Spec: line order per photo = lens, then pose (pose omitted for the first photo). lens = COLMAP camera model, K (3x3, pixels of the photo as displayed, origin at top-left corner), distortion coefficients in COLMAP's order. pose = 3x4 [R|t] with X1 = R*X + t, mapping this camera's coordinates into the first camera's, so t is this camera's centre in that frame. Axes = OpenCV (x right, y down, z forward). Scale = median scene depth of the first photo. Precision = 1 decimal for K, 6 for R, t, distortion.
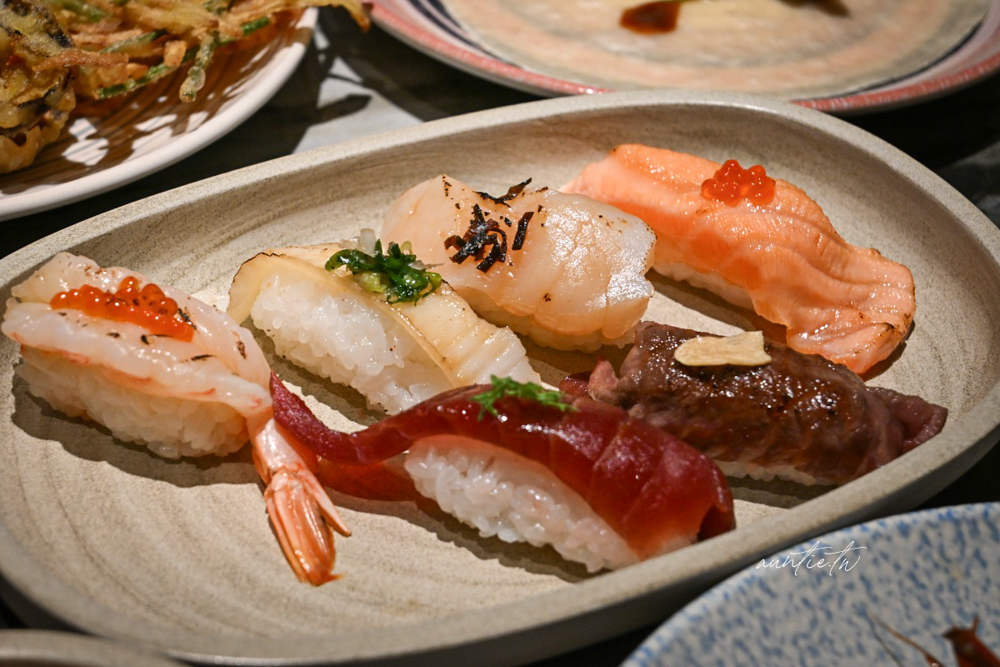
lens RADIAL K [[2153.6, 0, 500.3], [0, 2153.6, 333.2], [0, 0, 1]] dist [0.012851, 0.000000]
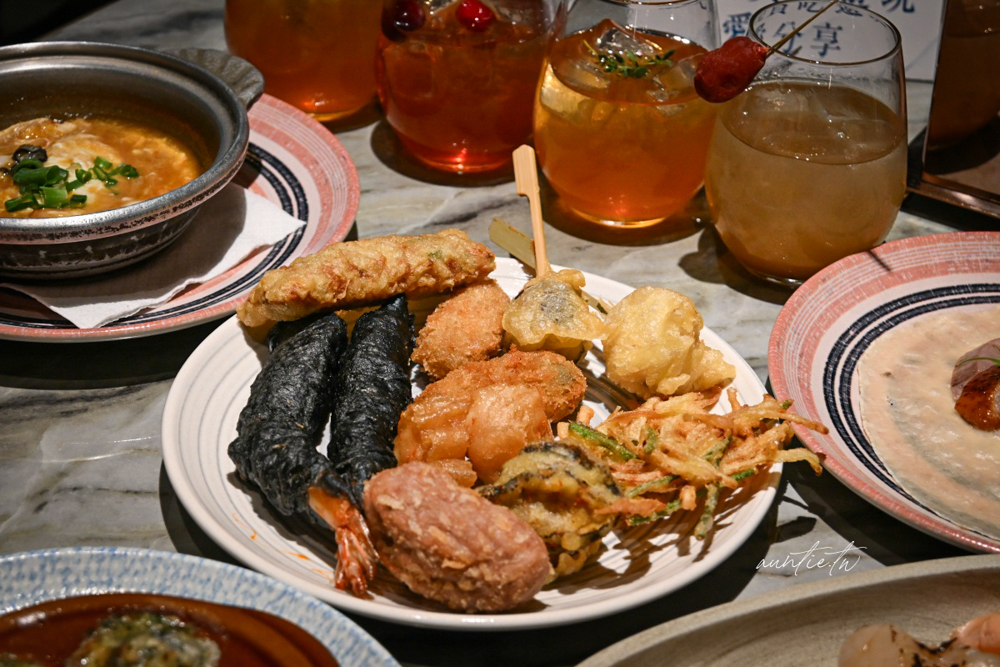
lens RADIAL K [[2153.6, 0, 499.6], [0, 2153.6, 333.7], [0, 0, 1]] dist [0.012851, 0.000000]
pose [[0.990332, 0.082336, -0.111640, -0.124090], [-0.088363, 0.994825, -0.050149, -0.152615], [0.106933, 0.059529, 0.992483, -0.375609]]
